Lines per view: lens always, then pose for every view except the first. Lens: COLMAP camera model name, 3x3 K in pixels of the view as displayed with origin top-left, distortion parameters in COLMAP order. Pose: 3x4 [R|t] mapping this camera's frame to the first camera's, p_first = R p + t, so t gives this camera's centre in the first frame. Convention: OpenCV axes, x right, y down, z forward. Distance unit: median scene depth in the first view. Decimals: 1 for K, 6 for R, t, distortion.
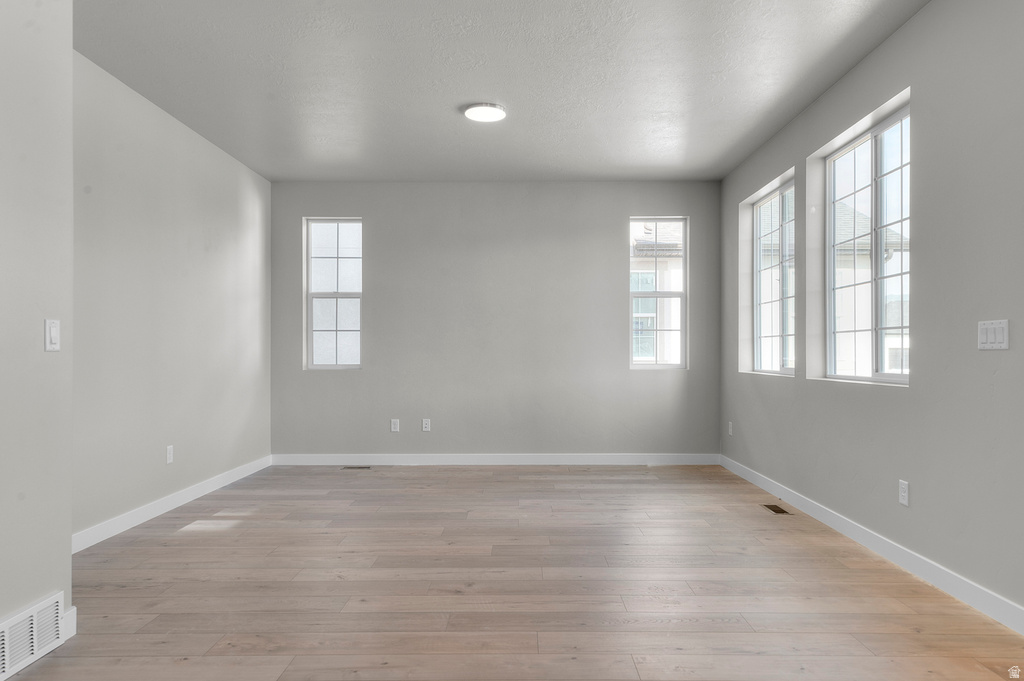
lens RADIAL K [[674.6, 0, 512.7], [0, 674.6, 342.5], [0, 0, 1]] dist [-0.001106, 0.000125]
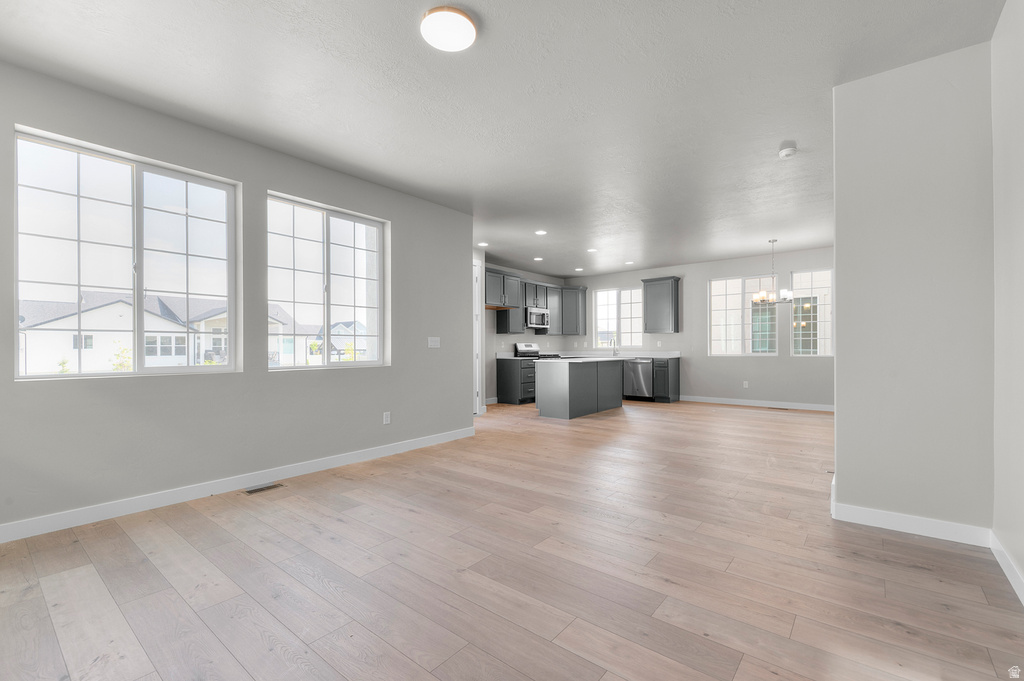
lens RADIAL K [[445.2, 0, 509.0], [0, 445.2, 350.9], [0, 0, 1]] dist [0.004426, -0.000303]
pose [[-0.782625, -0.003205, 0.622486, -0.530398], [-0.003589, 0.999993, 0.000637, 0.016595], [-0.622484, -0.001736, -0.782631, 1.772136]]
